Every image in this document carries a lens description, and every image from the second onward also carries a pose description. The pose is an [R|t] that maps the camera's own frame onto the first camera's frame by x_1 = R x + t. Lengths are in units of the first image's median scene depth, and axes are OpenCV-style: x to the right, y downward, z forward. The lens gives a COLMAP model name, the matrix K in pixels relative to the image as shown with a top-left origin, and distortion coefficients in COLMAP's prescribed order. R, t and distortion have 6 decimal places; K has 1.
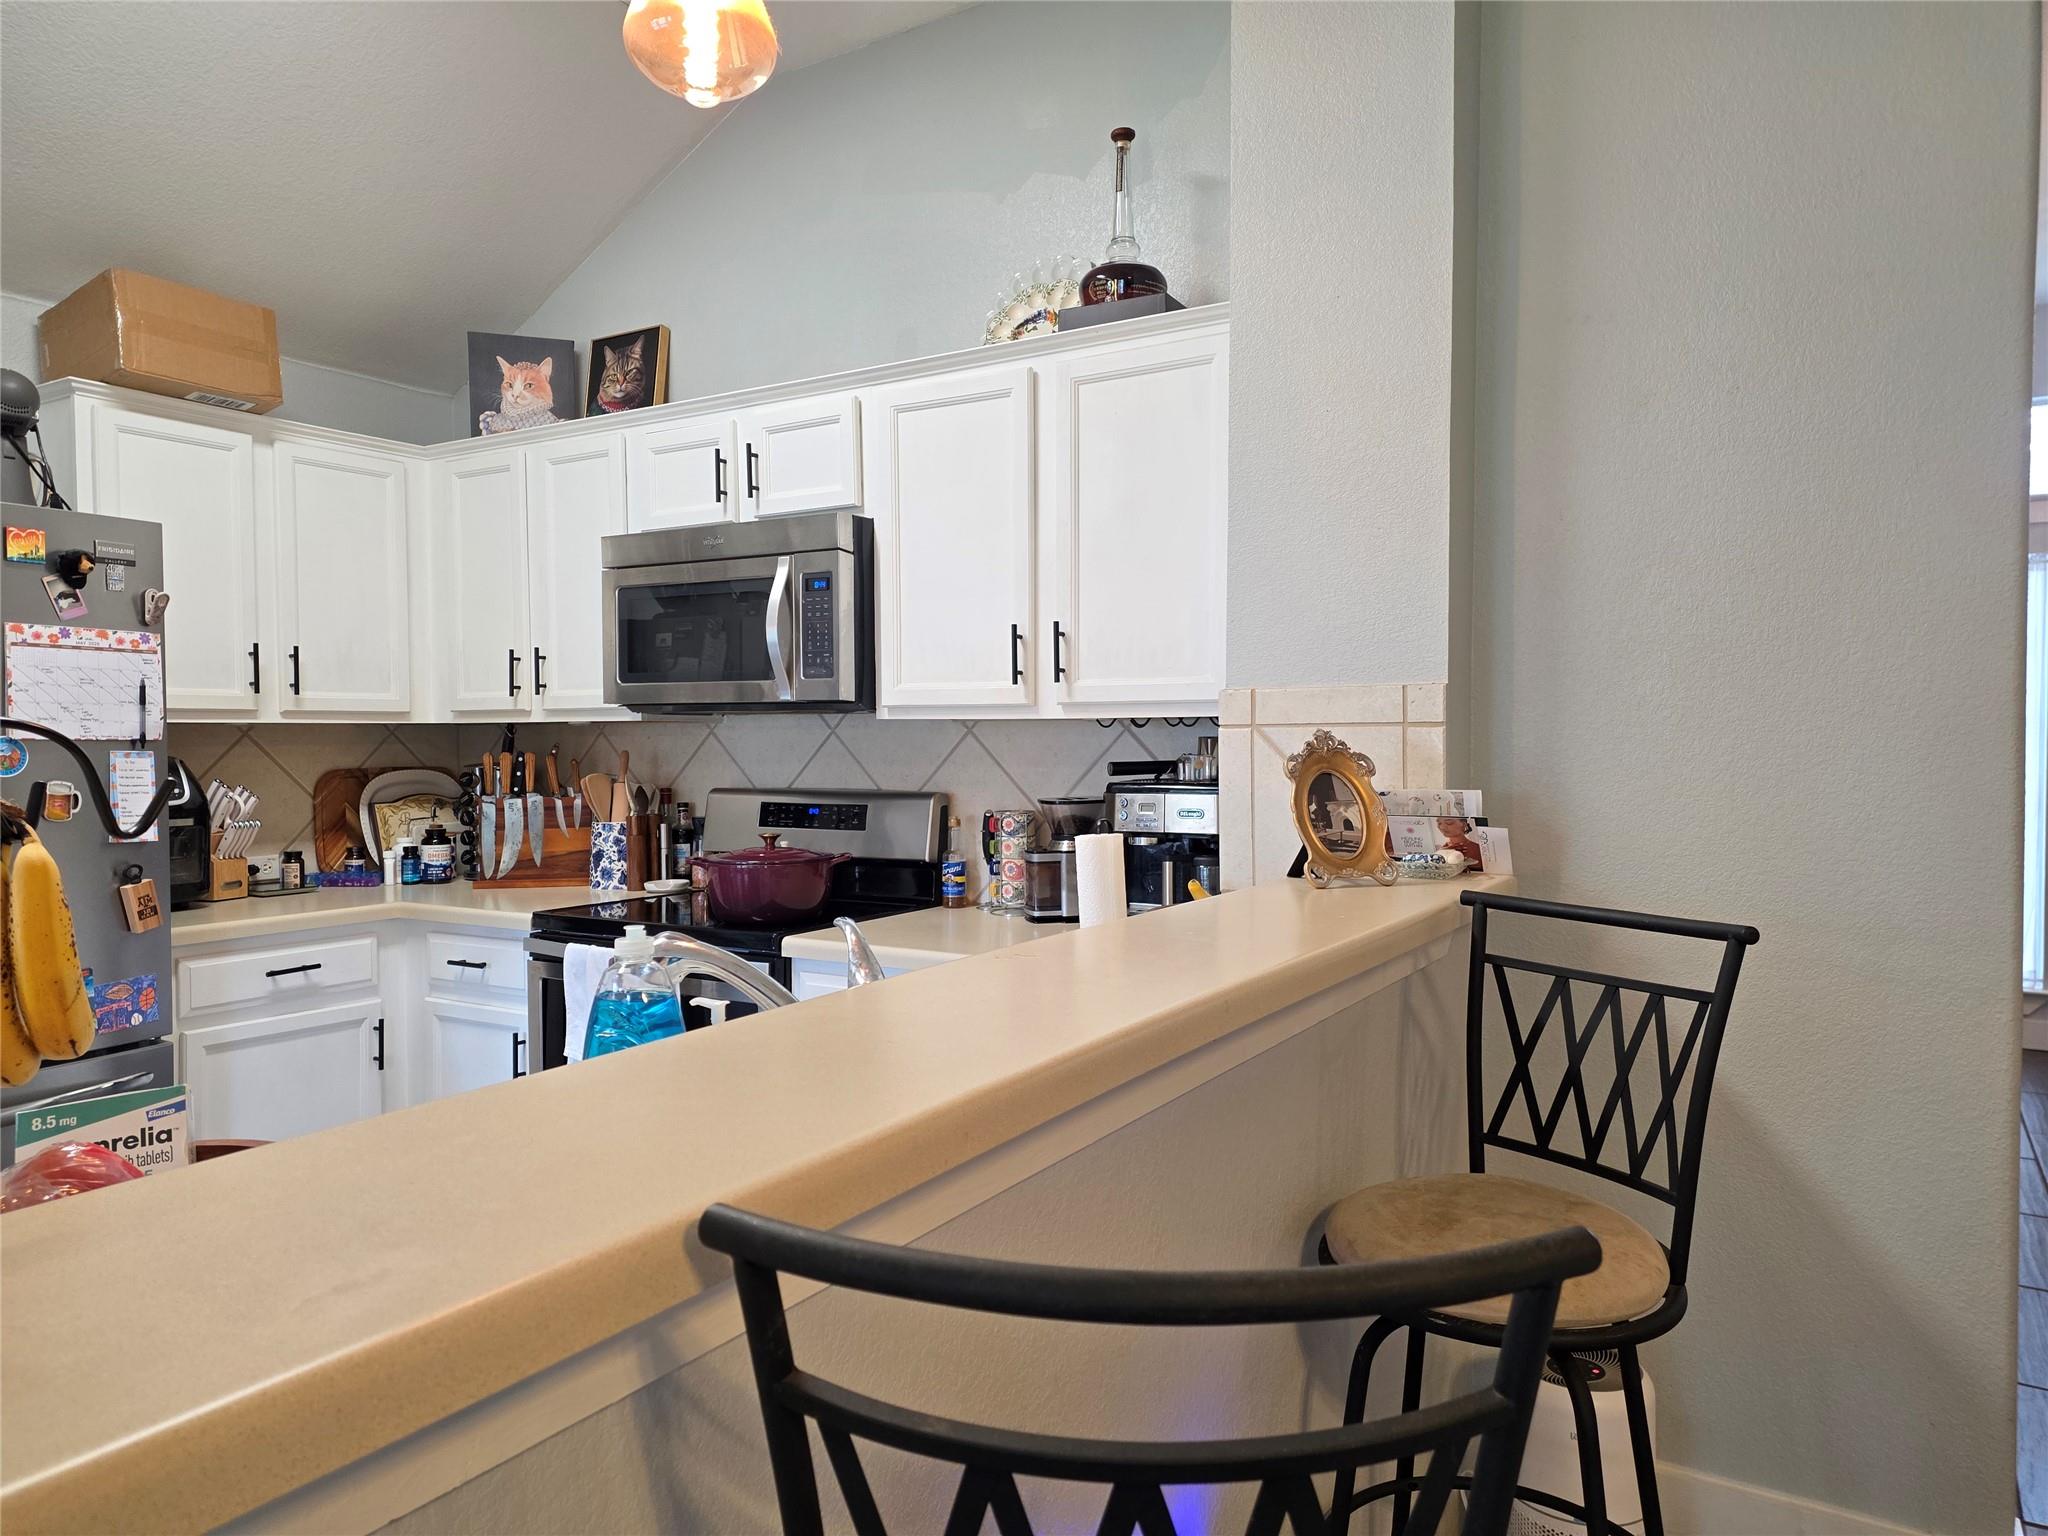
lens RADIAL K [[1355.5, 0, 1023.2], [0, 1355.5, 769.8], [0, 0, 1]] dist [0.069405, -0.059147]
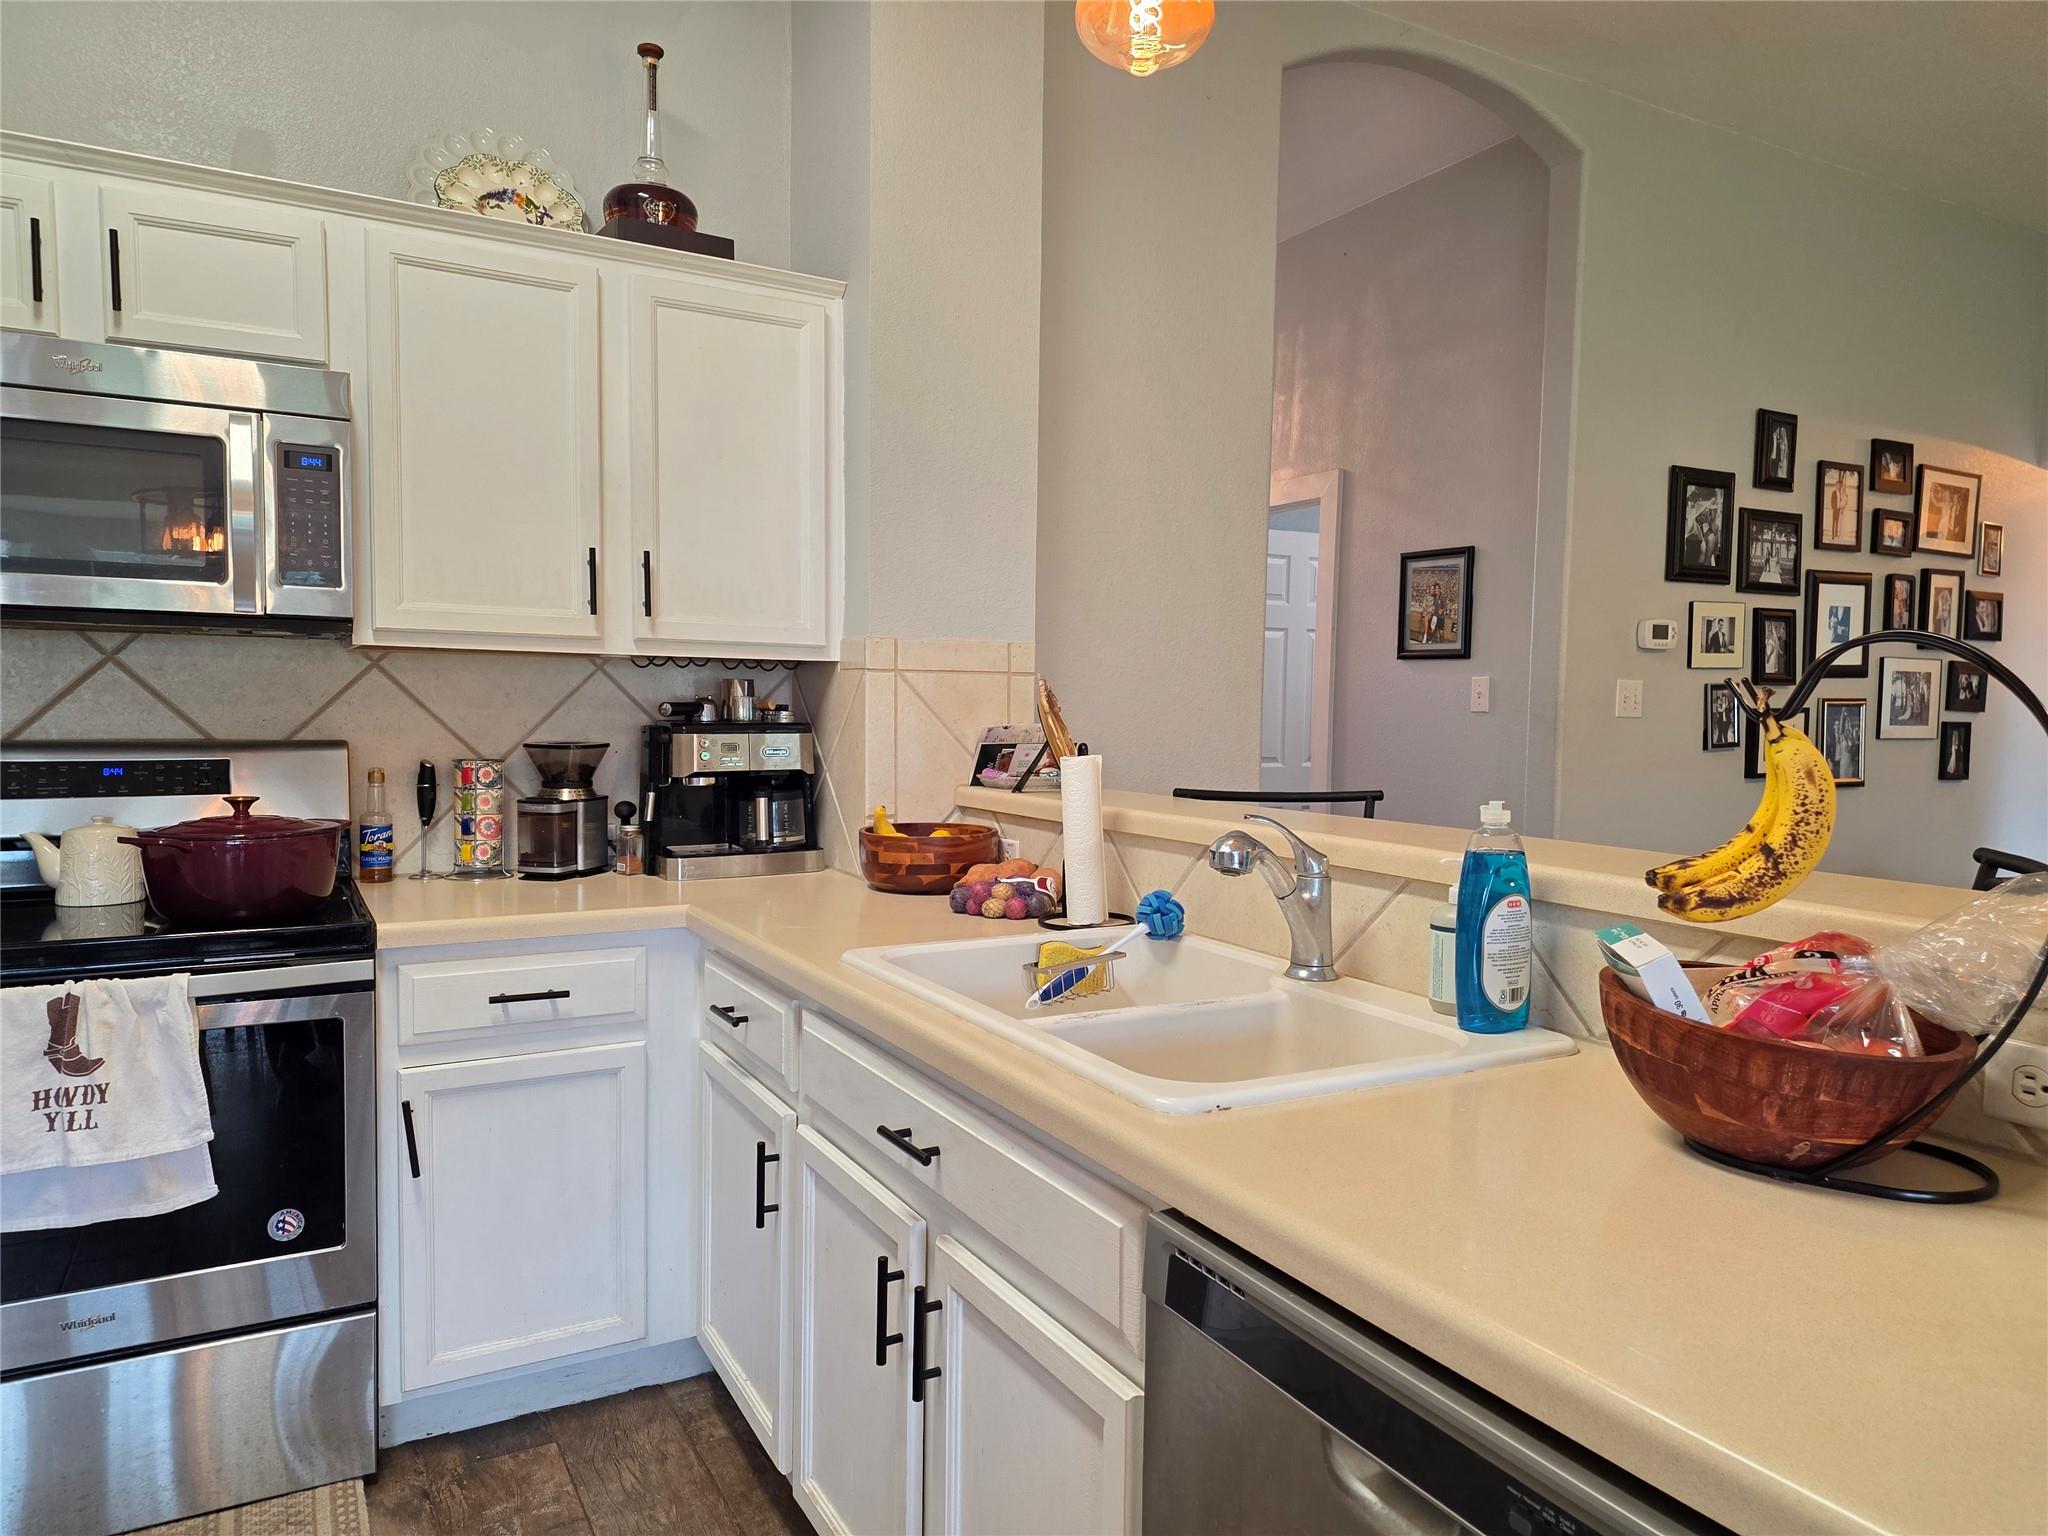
lens RADIAL K [[1355.5, 0, 1023.1], [0, 1355.5, 778.7], [0, 0, 1]] dist [0.069405, -0.059147]
pose [[0.492599, -0.037255, 0.869458, -0.563403], [0.009446, 0.999253, 0.037465, 0.012282], [-0.870205, -0.010242, 0.492584, 0.249460]]
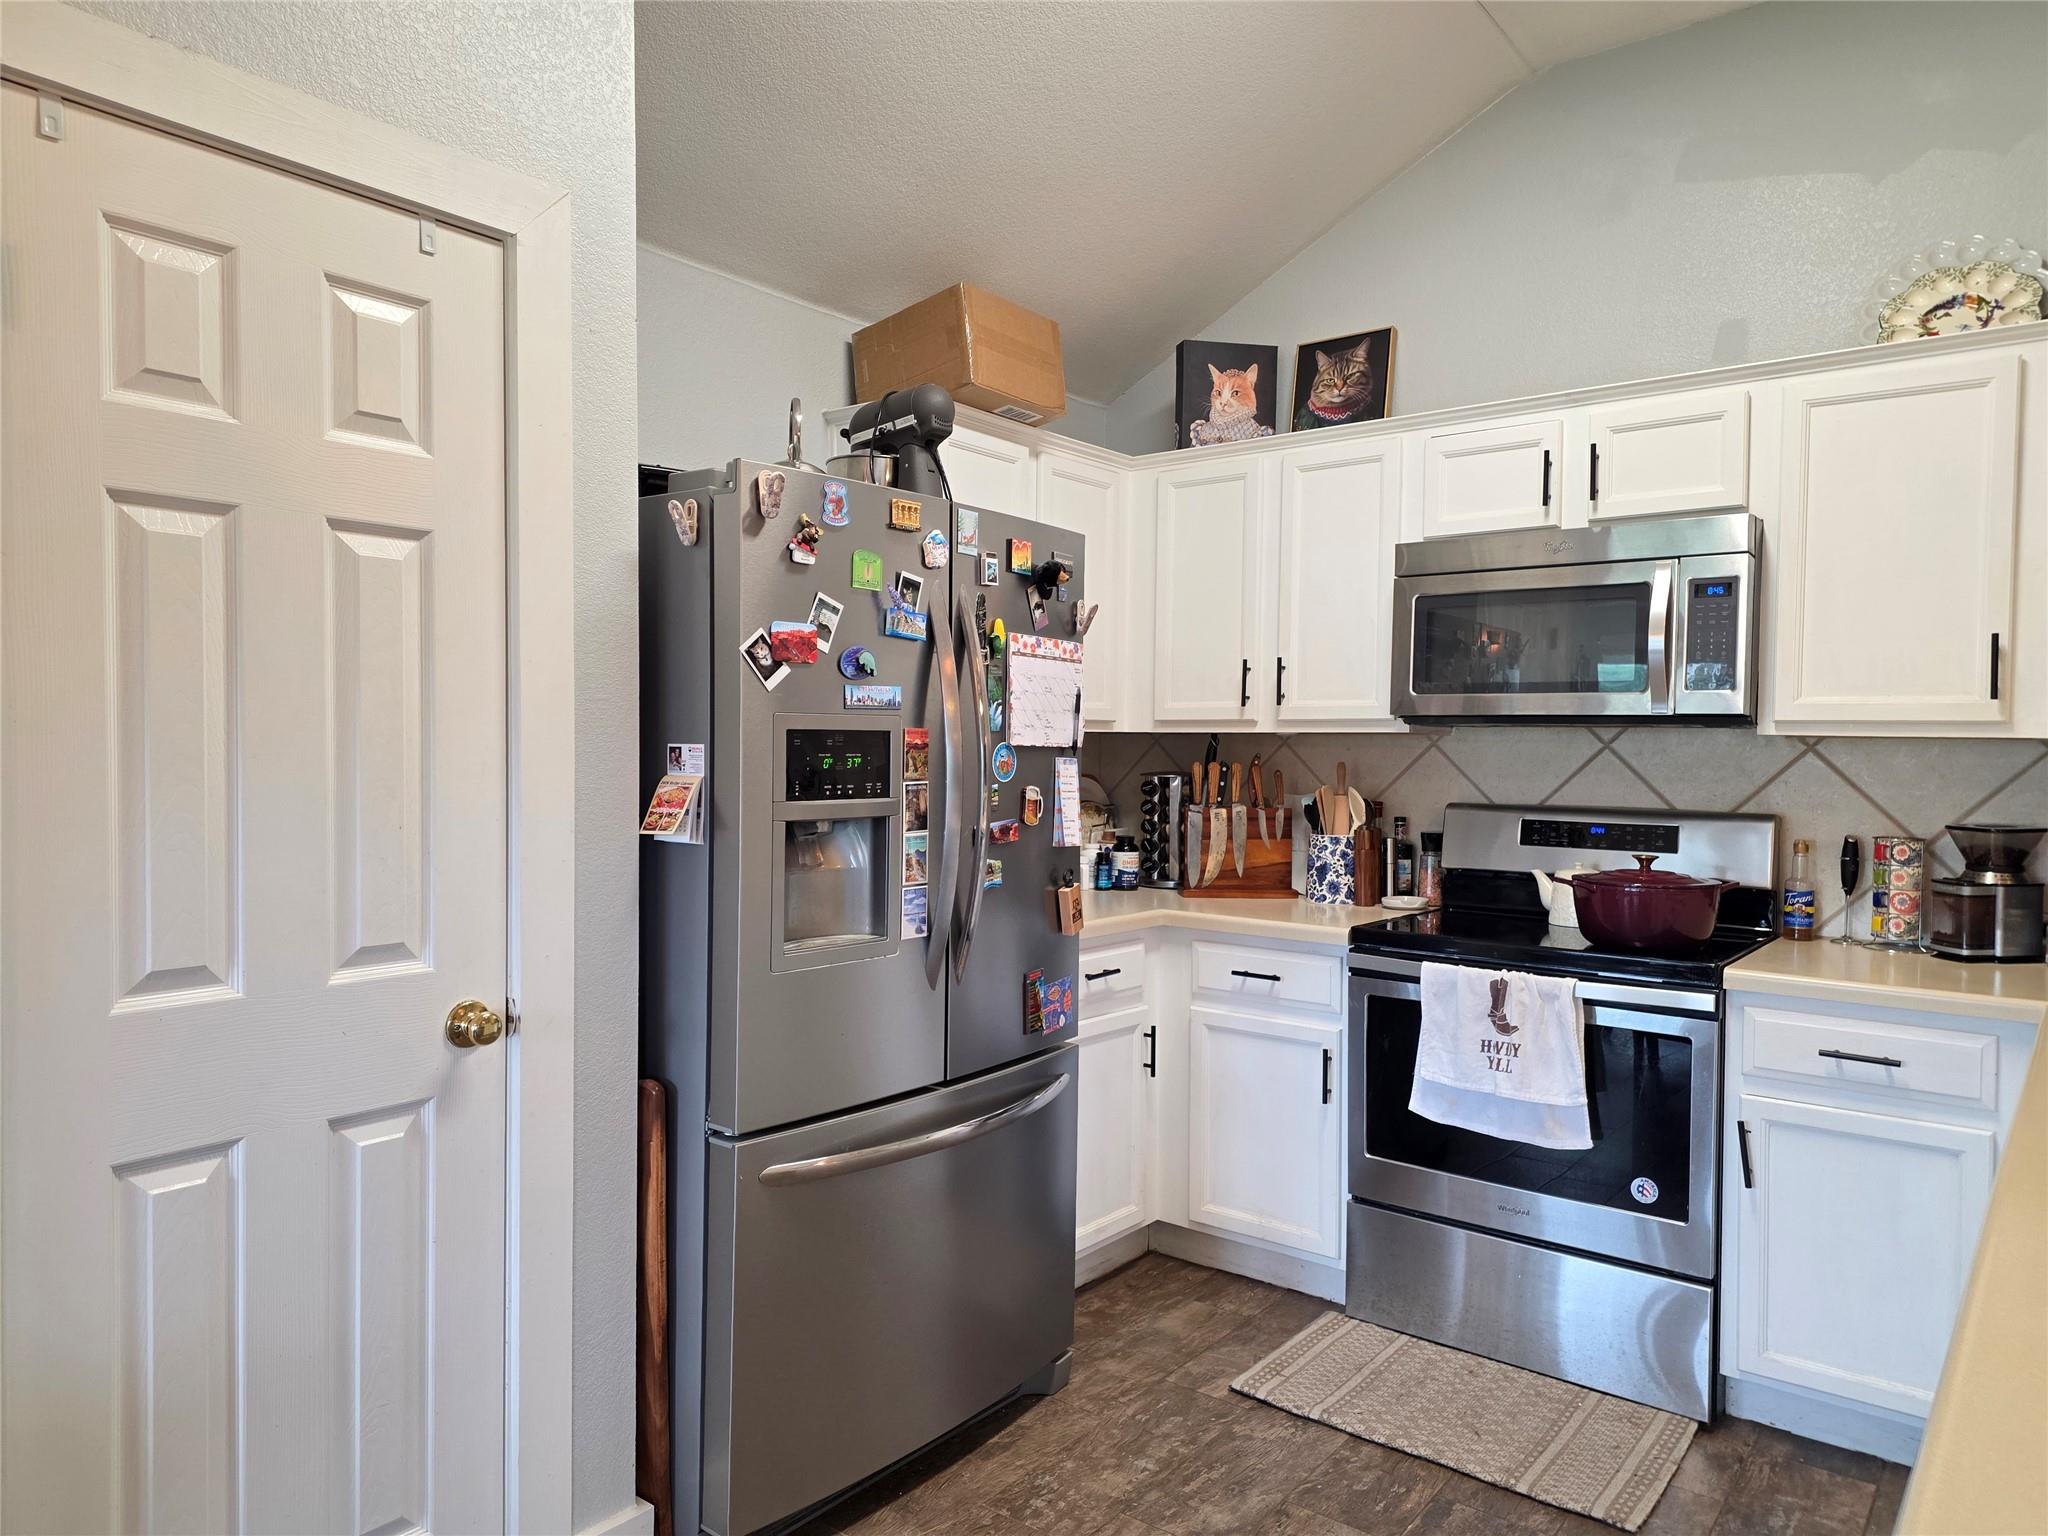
lens RADIAL K [[1355.5, 0, 1012.0], [0, 1355.5, 773.2], [0, 0, 1]] dist [0.069405, -0.059147]
pose [[0.992738, 0.019444, -0.118711, -0.464906], [-0.019750, 0.999804, -0.001403, -0.000243], [0.118661, 0.003737, 0.992928, -0.000426]]
